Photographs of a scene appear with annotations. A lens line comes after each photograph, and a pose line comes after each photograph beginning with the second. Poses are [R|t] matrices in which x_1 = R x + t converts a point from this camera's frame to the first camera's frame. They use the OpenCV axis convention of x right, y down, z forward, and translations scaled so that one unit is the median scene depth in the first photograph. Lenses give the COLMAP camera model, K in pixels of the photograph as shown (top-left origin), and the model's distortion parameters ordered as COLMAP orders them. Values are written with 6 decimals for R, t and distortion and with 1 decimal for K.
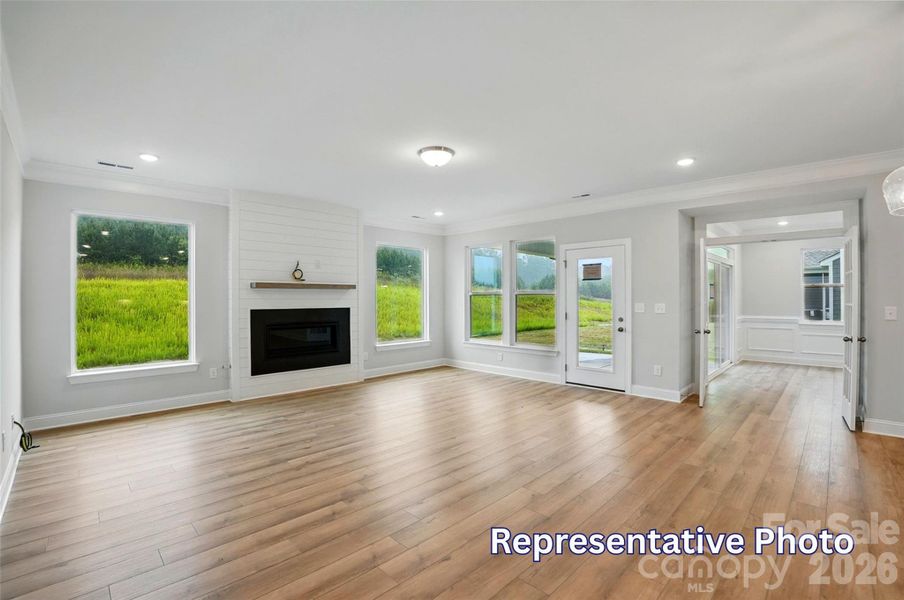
lens RADIAL K [[400.8, 0, 456.3], [0, 400.8, 299.4], [0, 0, 1]] dist [-0.047006, 0.010398]
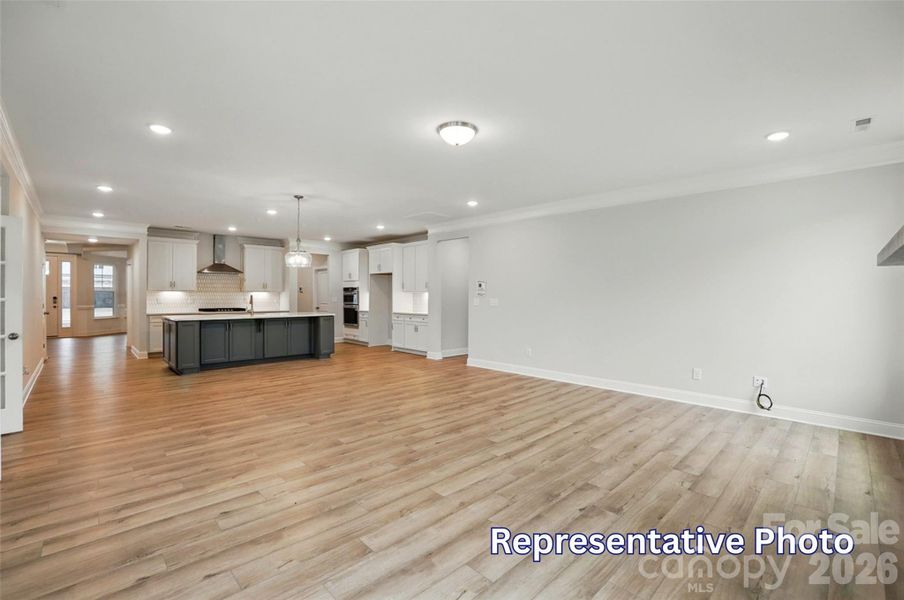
lens RADIAL K [[400.8, 0, 451.2], [0, 400.8, 298.3], [0, 0, 1]] dist [-0.047006, 0.010398]
pose [[-0.999548, -0.000386, 0.030044, -0.045493], [-0.000160, 0.999972, 0.007544, 0.002429], [-0.030046, 0.007536, -0.999520, 1.326253]]
